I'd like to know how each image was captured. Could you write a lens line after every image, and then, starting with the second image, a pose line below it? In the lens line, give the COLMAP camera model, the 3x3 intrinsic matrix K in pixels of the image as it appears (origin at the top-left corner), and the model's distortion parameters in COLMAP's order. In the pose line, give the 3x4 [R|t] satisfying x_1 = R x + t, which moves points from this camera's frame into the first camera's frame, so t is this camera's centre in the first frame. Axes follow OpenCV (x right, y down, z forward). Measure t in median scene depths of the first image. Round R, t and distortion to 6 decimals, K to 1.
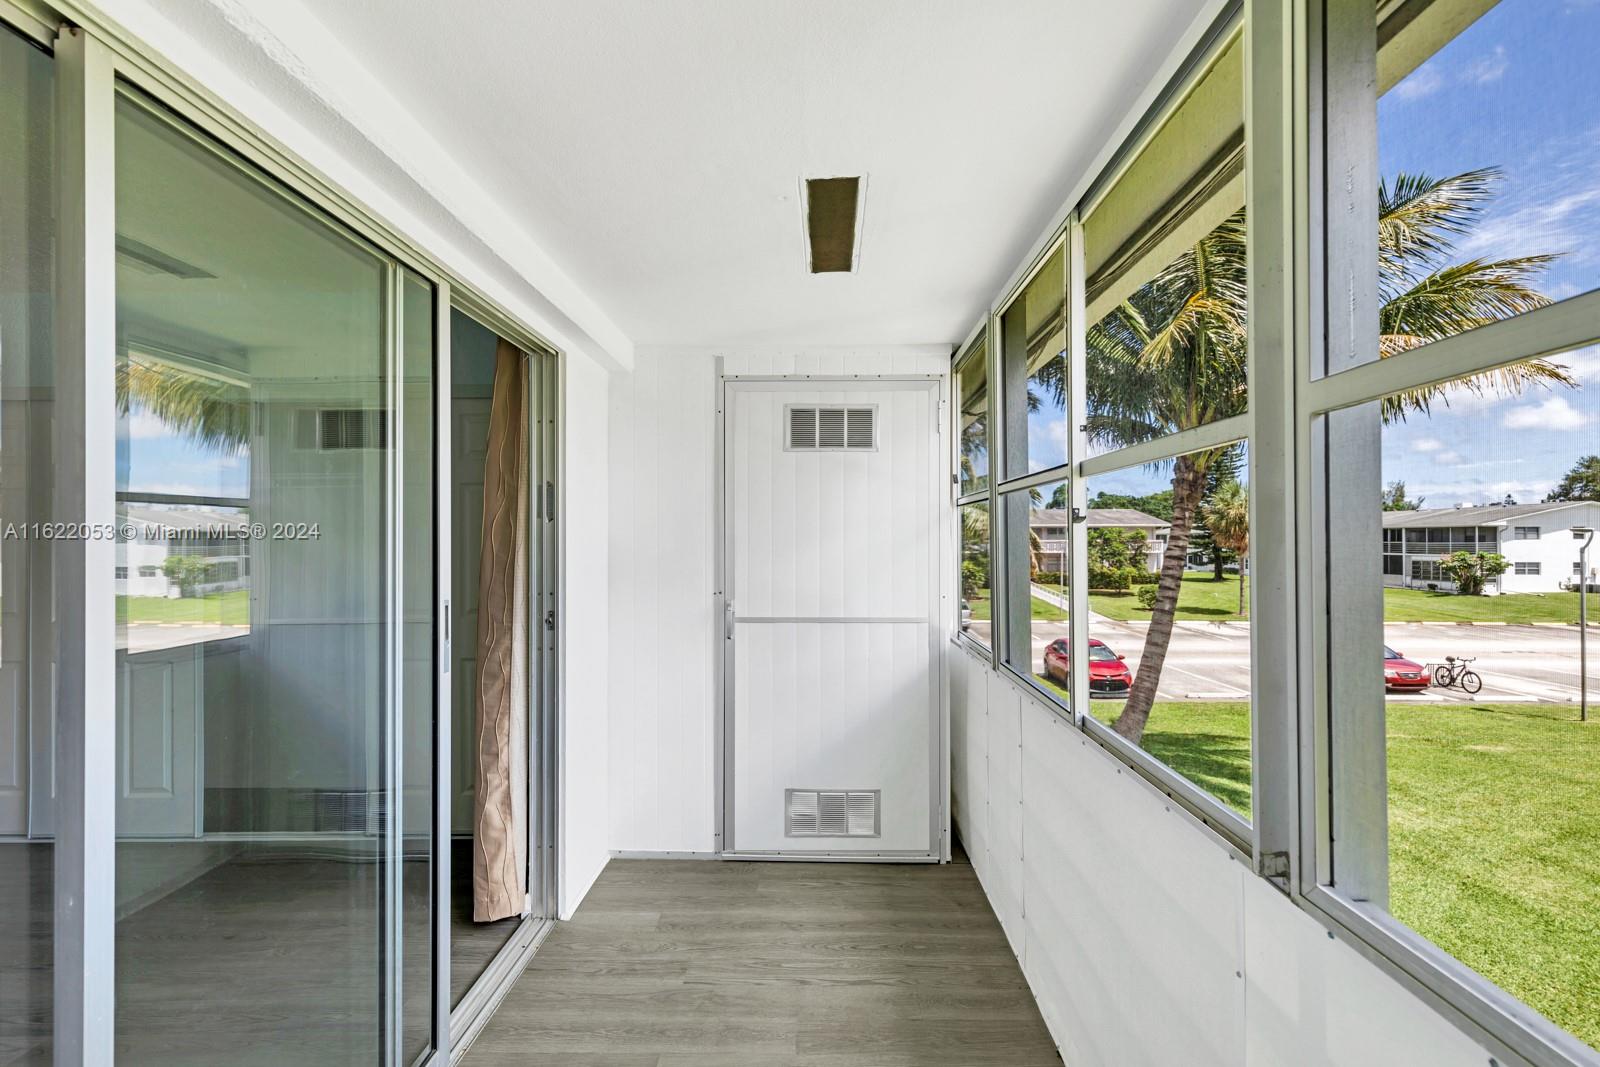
lens RADIAL K [[716.1, 0, 824.1], [0, 716.1, 538.0], [0, 0, 1]] dist [0.015190, -0.000501]
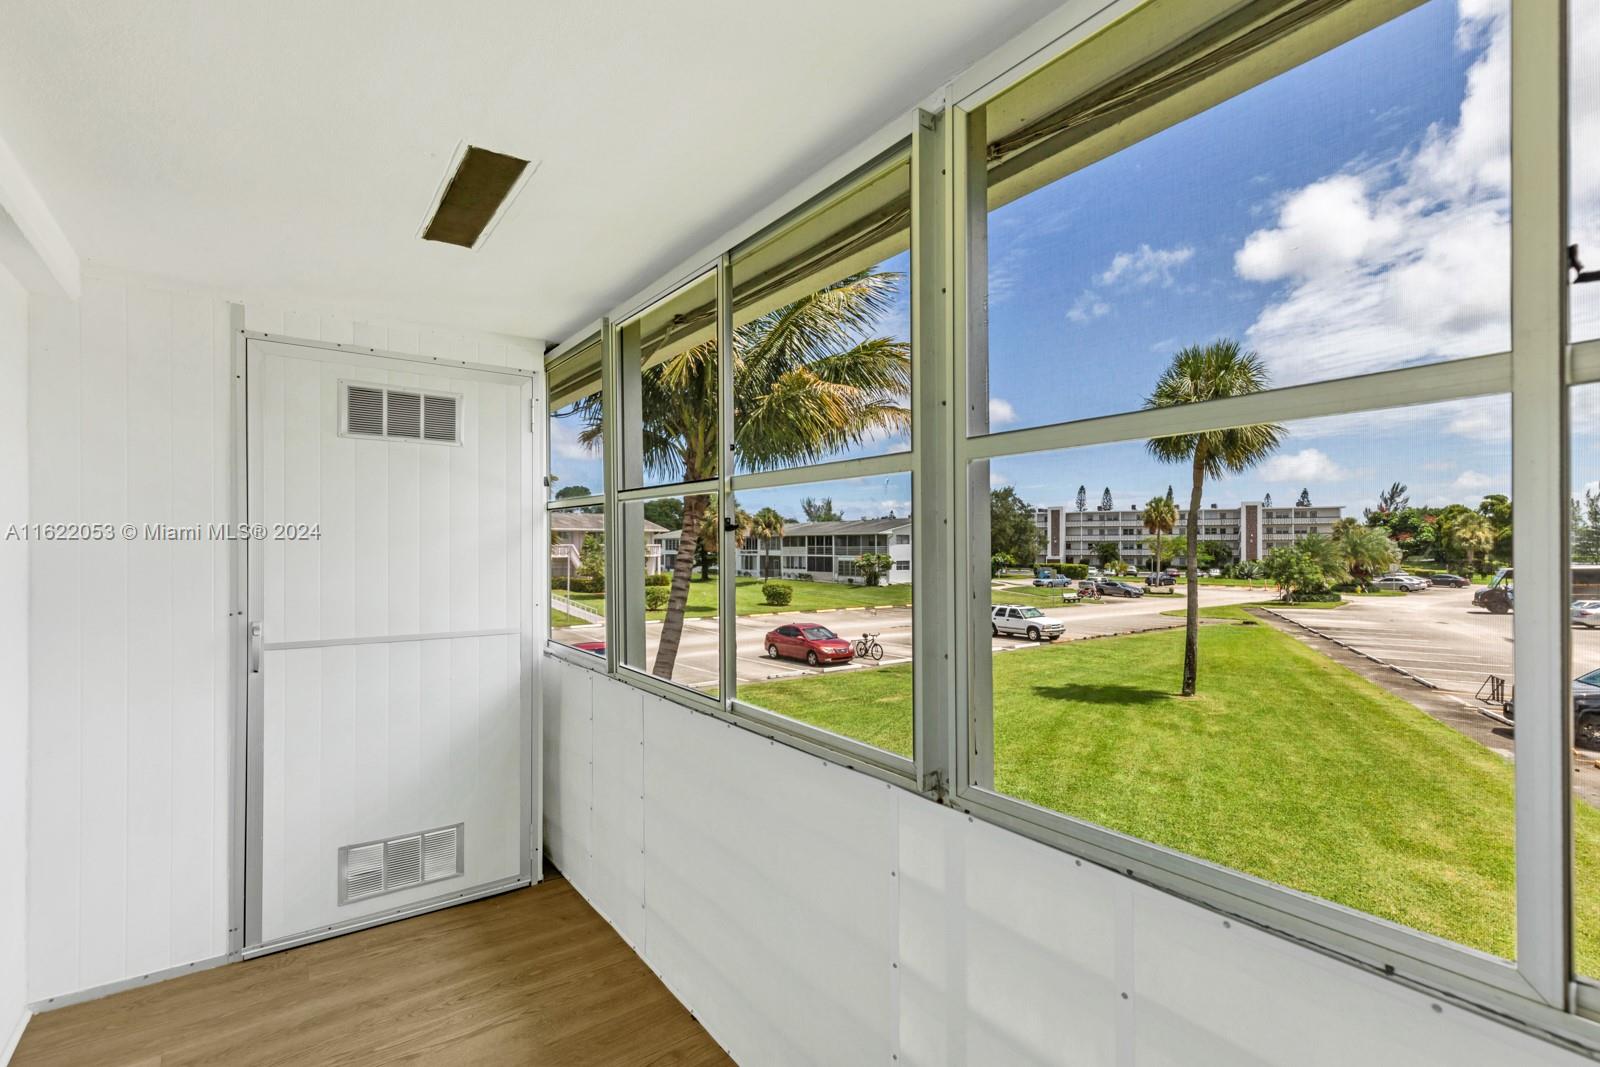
lens RADIAL K [[732.5, 0, 801.1], [0, 732.5, 545.1], [0, 0, 1]] dist [0.017037, 0.000289]
pose [[0.805677, 0.002062, 0.592351, -0.129437], [-0.004975, 0.999982, 0.003285, -0.002489], [-0.592334, -0.005593, 0.805673, 0.005262]]
